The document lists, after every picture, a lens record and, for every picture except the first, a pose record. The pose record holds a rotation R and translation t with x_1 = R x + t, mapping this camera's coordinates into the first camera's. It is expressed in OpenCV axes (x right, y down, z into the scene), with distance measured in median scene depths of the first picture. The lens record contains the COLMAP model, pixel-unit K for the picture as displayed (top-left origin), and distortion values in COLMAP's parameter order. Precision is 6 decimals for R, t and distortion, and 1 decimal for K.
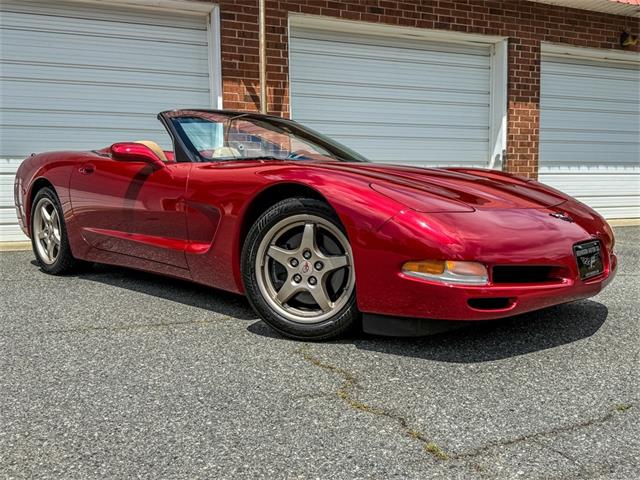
lens RADIAL K [[580.8, 0, 317.8], [0, 580.8, 229.3], [0, 0, 1]] dist [0.126603, -0.225894]
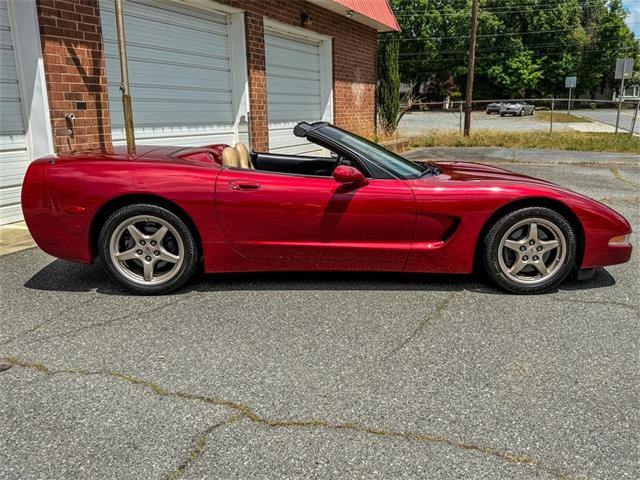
lens RADIAL K [[580.8, 0, 317.8], [0, 580.8, 229.3], [0, 0, 1]] dist [0.126603, -0.225894]
pose [[0.713627, -0.138496, 0.686699, -0.917962], [0.050600, 0.987892, 0.146657, -0.154549], [-0.698696, -0.069911, 0.711995, 0.150753]]
